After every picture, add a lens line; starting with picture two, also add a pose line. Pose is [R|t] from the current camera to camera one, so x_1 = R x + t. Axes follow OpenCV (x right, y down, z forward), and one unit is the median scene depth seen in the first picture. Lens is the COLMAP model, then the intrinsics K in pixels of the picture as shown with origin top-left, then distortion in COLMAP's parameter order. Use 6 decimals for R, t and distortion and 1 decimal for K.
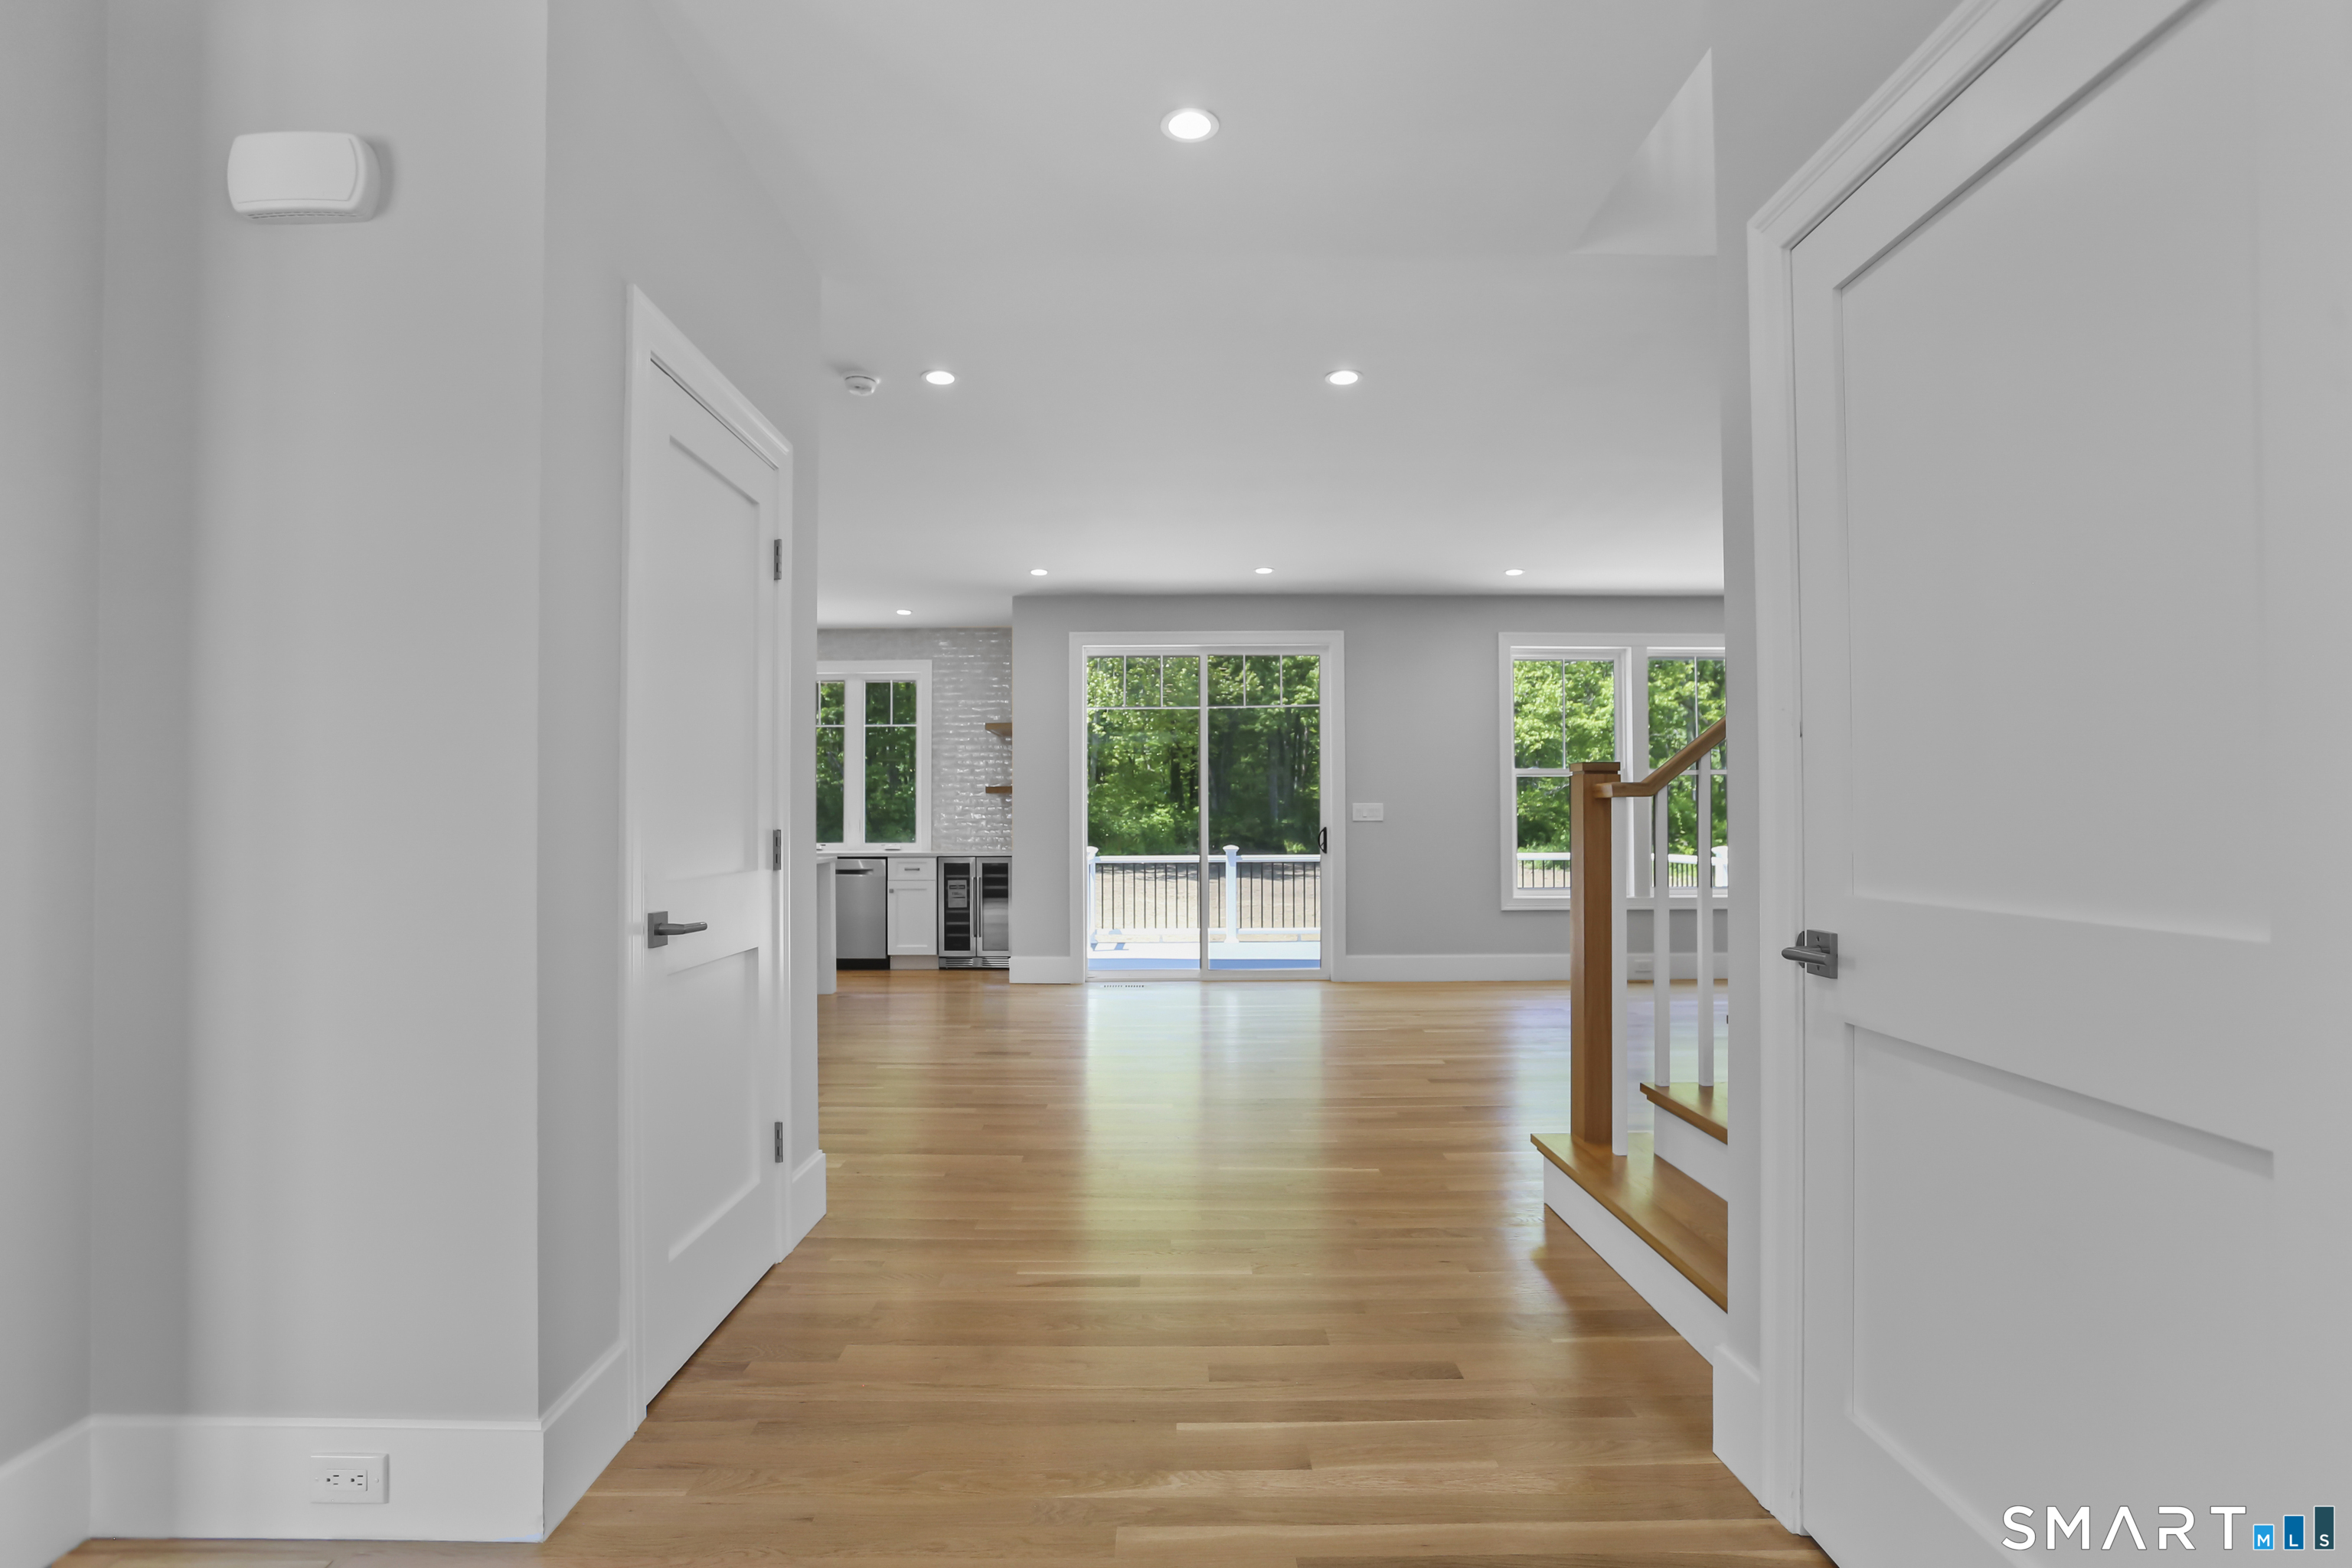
lens RADIAL K [[1157.0, 0, 1172.3], [0, 1157.0, 826.4], [0, 0, 1]] dist [-0.052352, 0.035155]
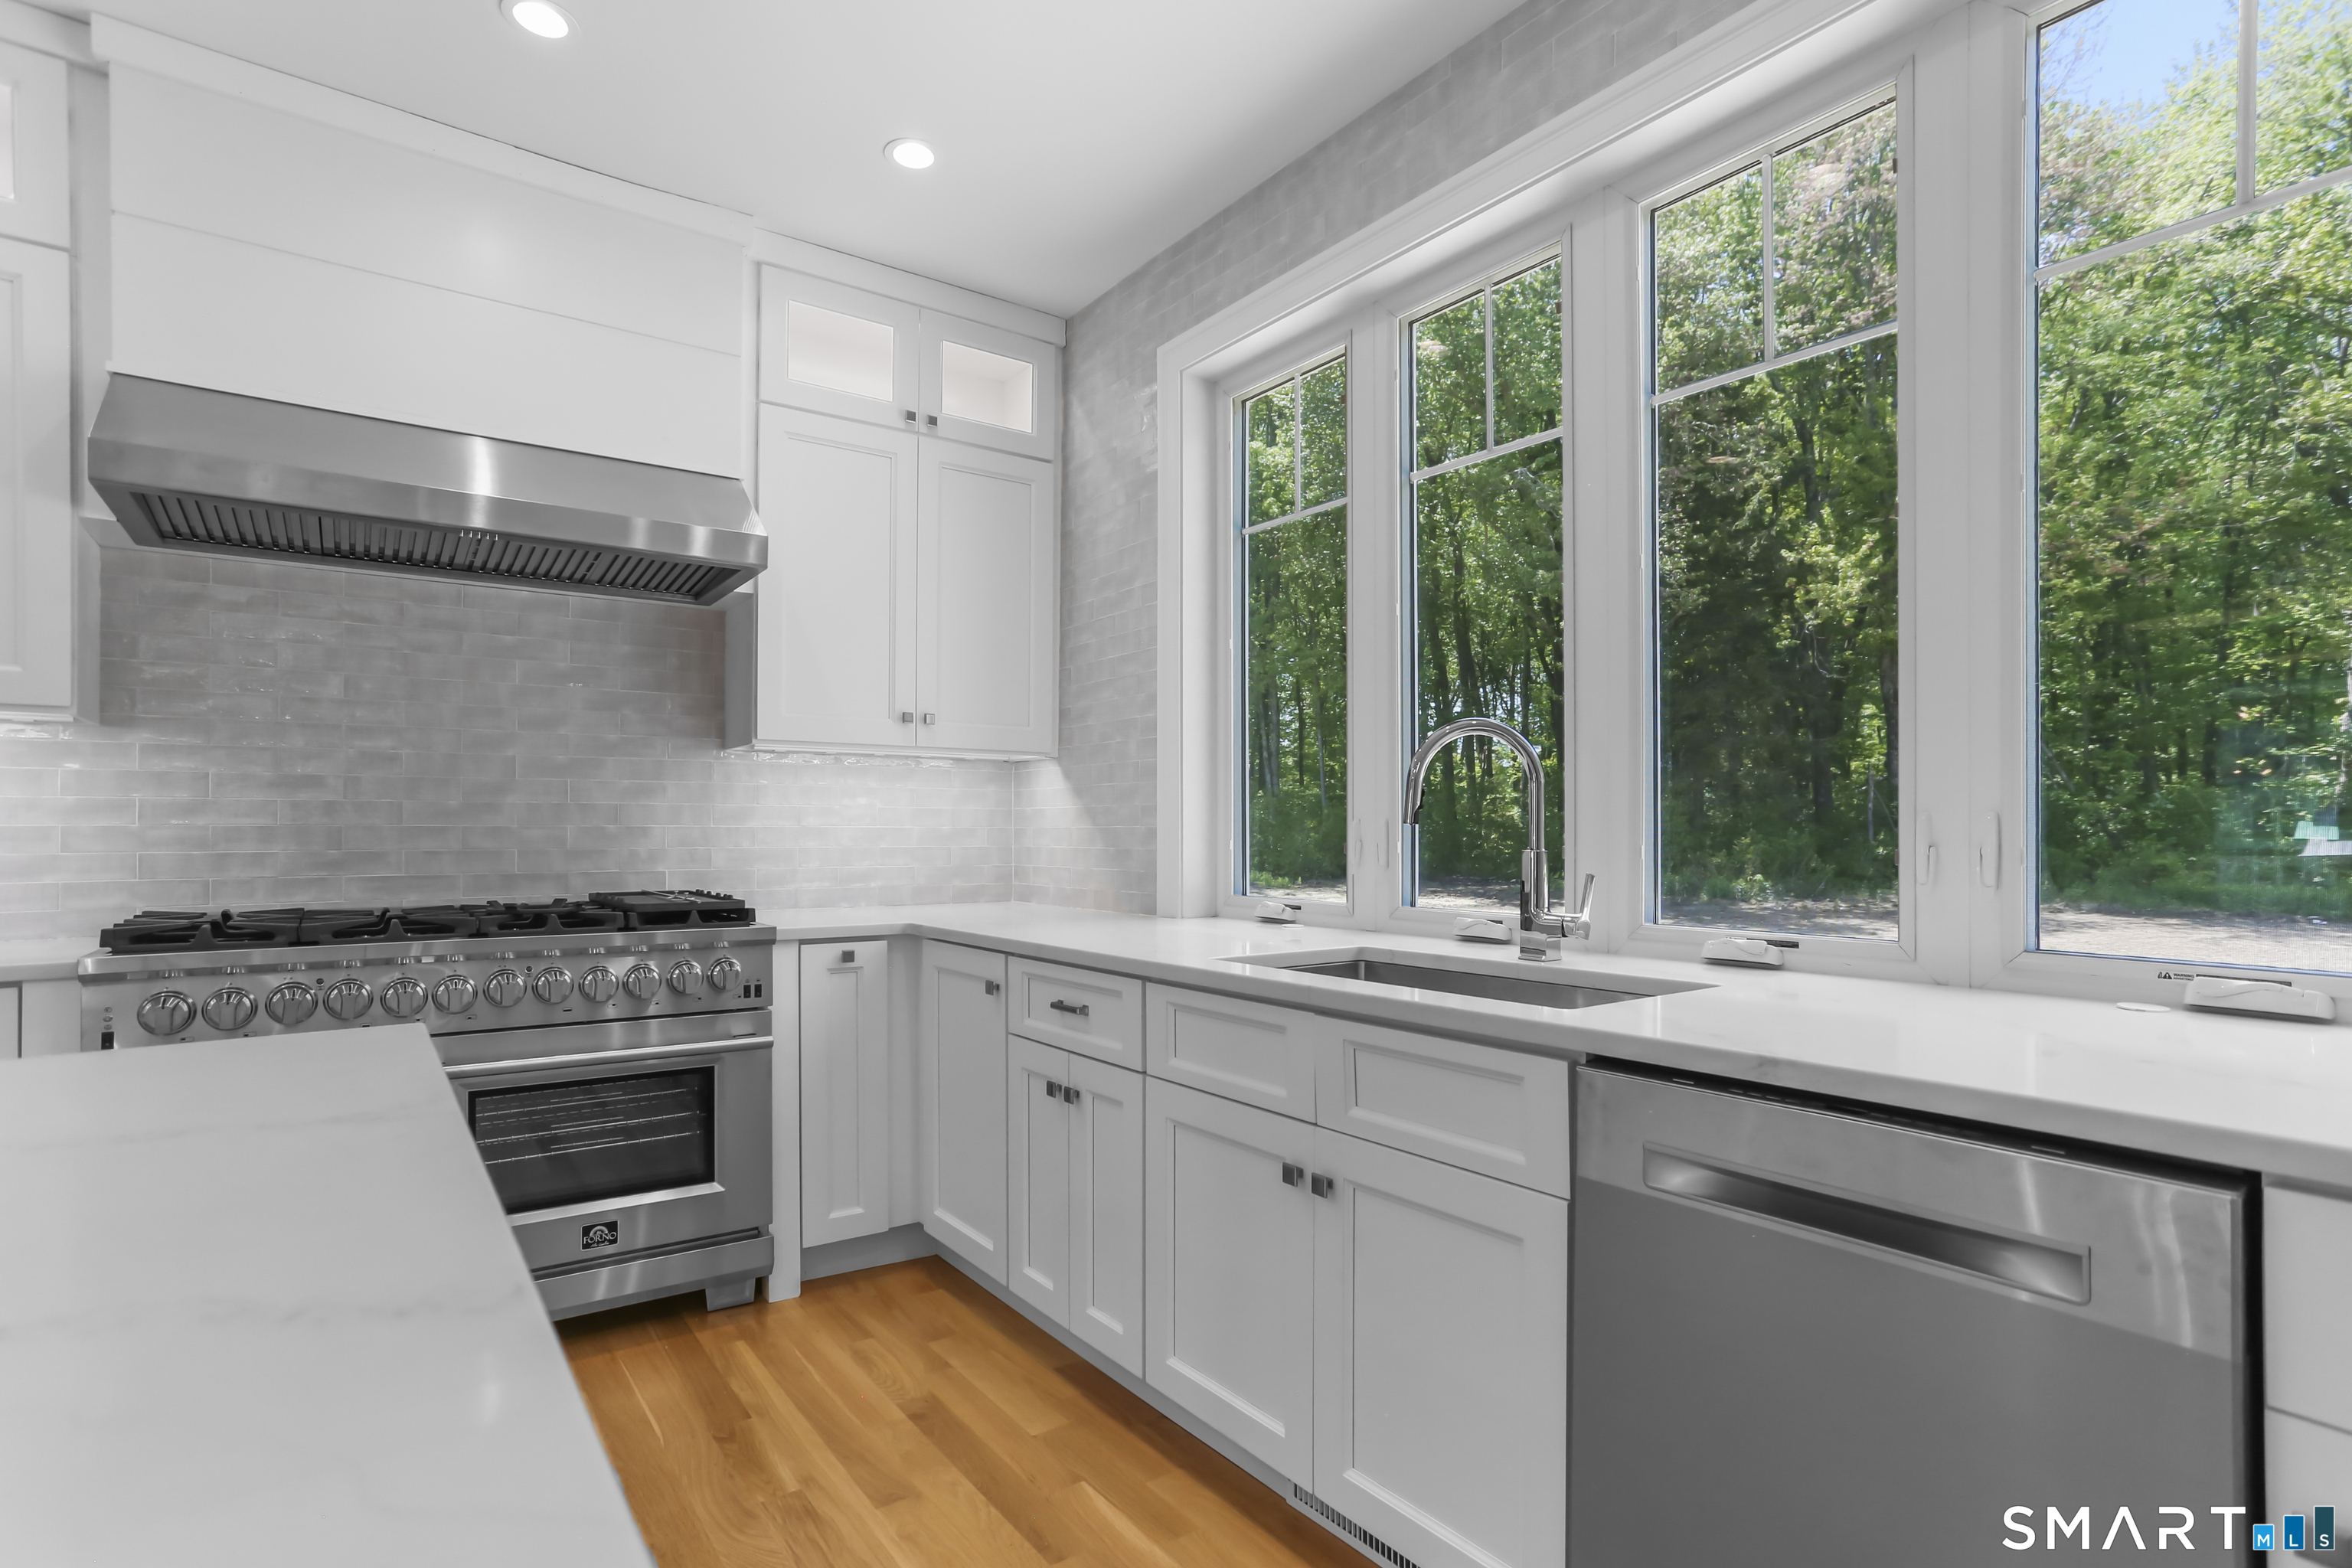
lens RADIAL K [[1157.0, 0, 1172.3], [0, 1157.0, 826.4], [0, 0, 1]] dist [-0.052352, 0.035155]
pose [[0.589245, -0.000129, -0.807955, -0.220650], [-0.007760, 0.999953, -0.005819, -0.001804], [0.807917, 0.009699, 0.589216, 0.860080]]
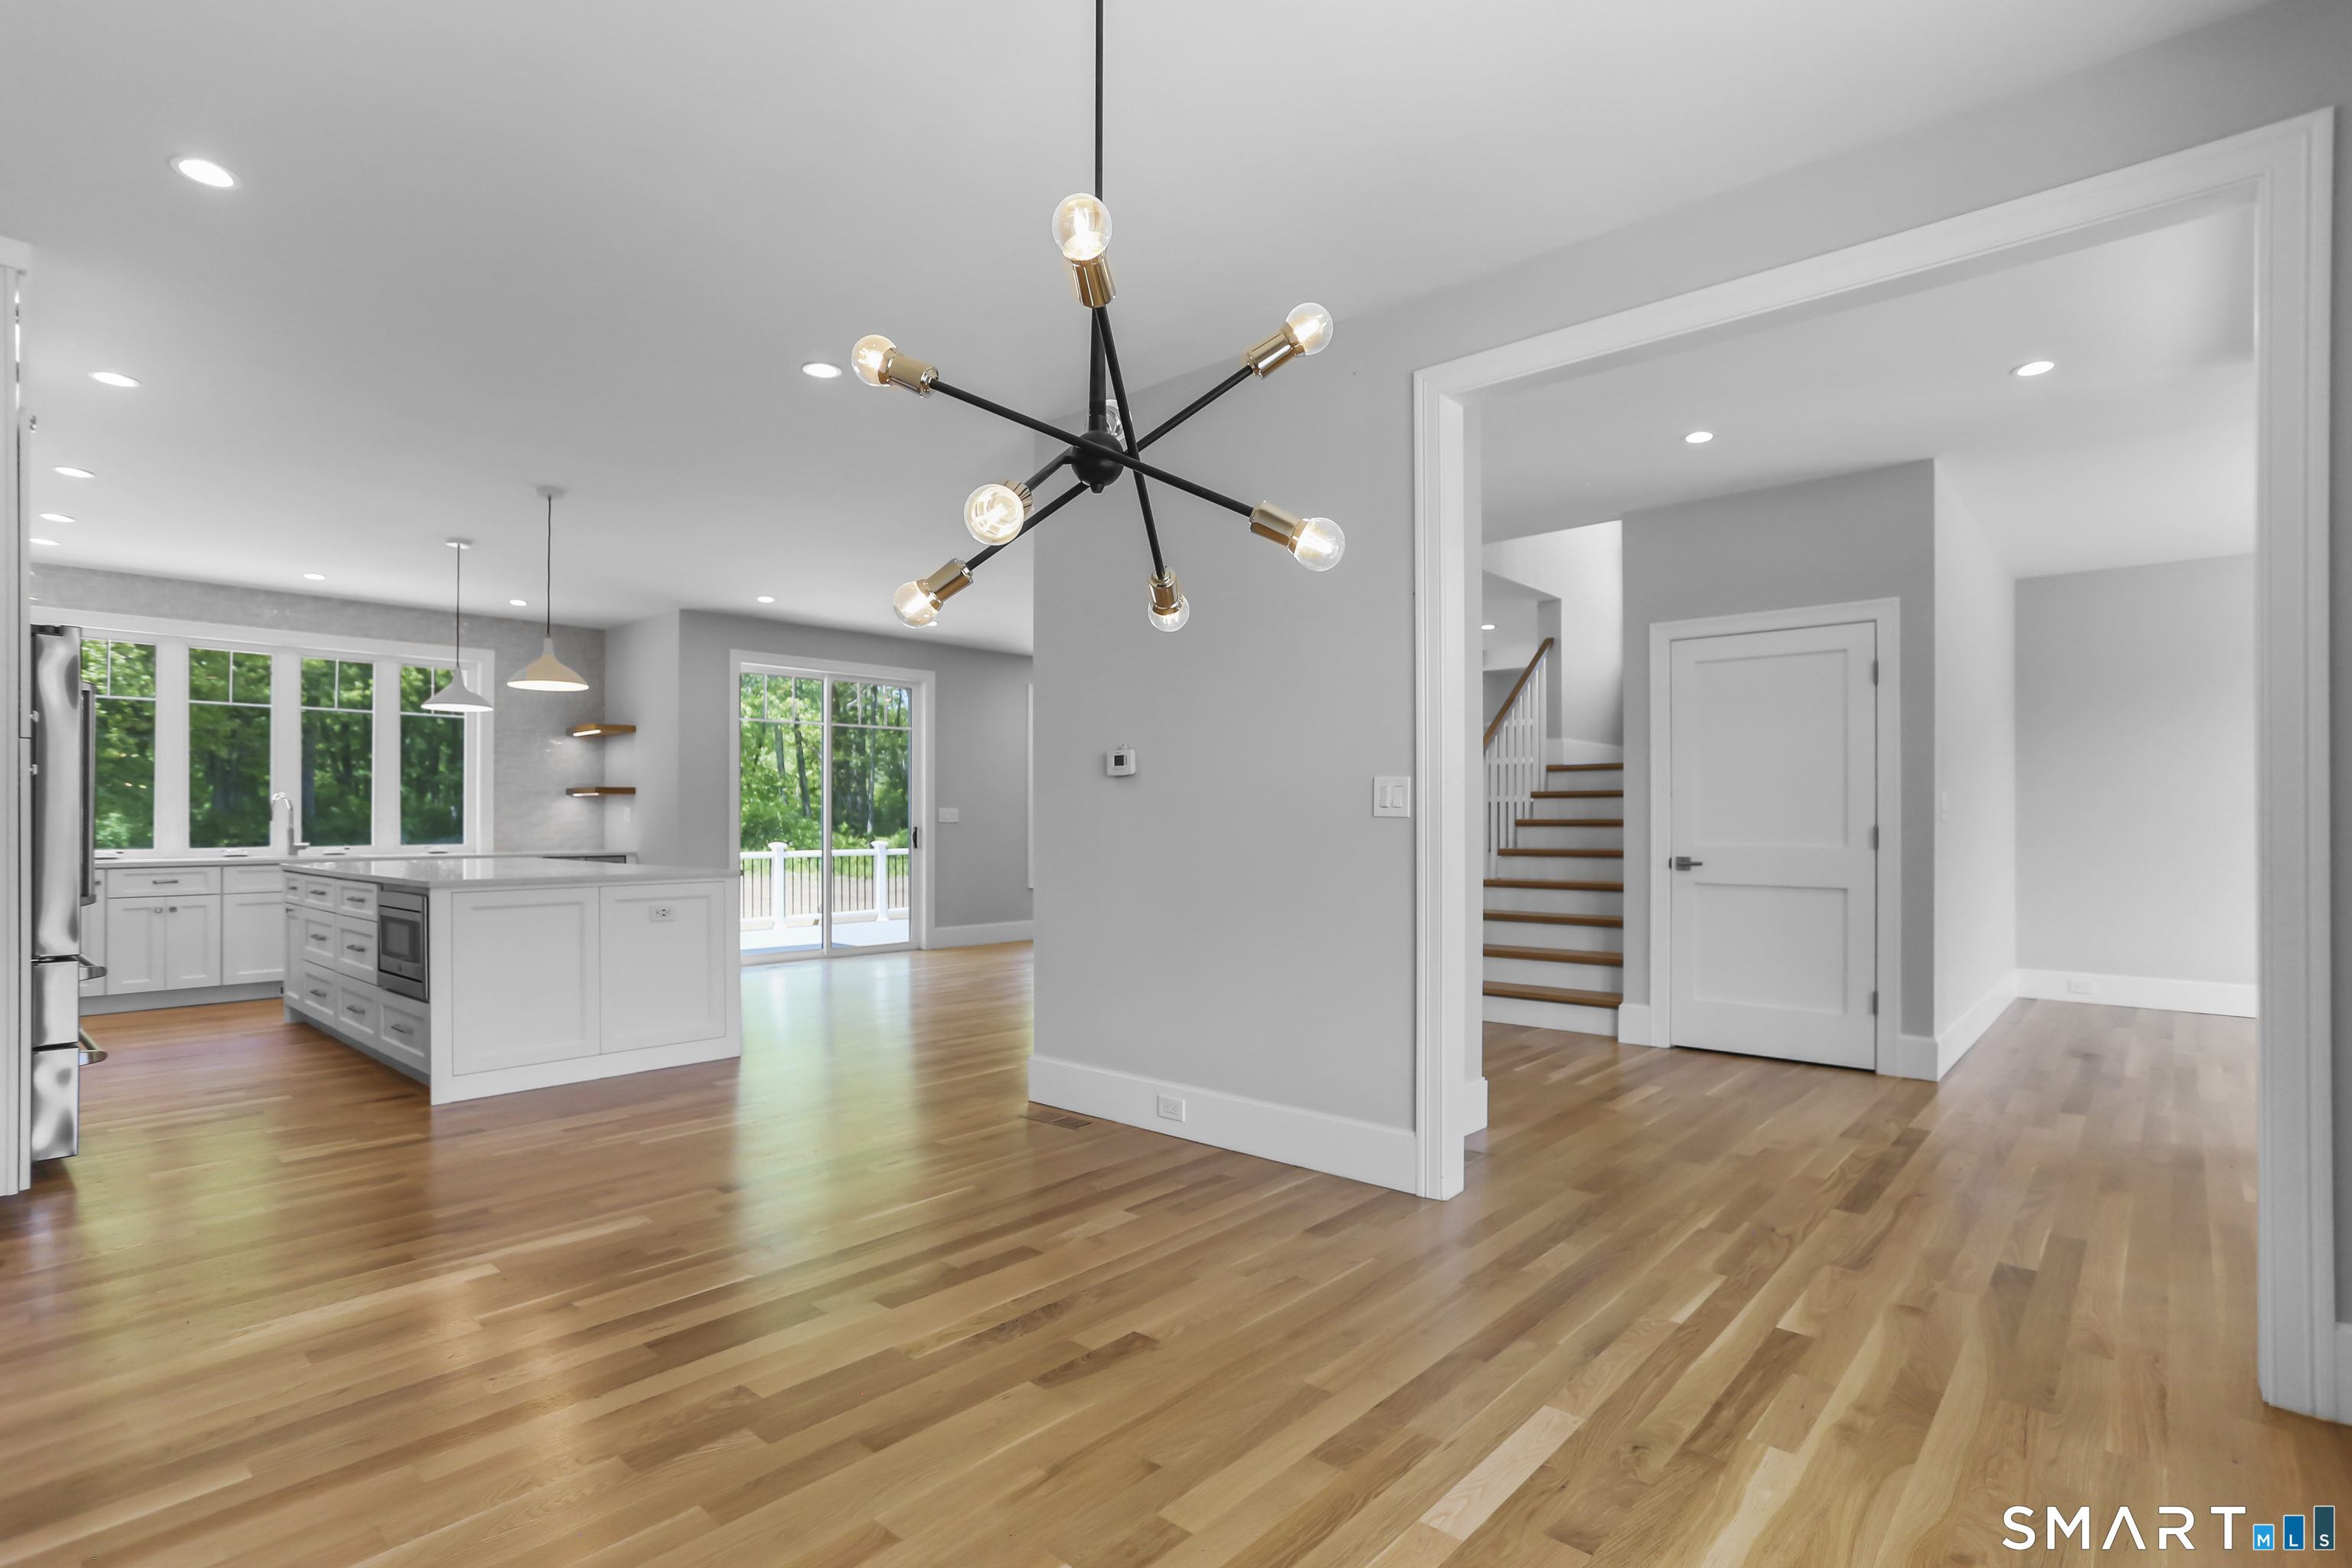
lens RADIAL K [[1149.5, 0, 1175.1], [0, 1149.5, 820.5], [0, 0, 1]] dist [-0.053065, 0.030012]
pose [[0.672770, 0.004519, 0.739837, -0.553681], [0.001730, 0.999969, -0.007680, 0.003230], [-0.739849, 0.006447, 0.672742, -0.041327]]
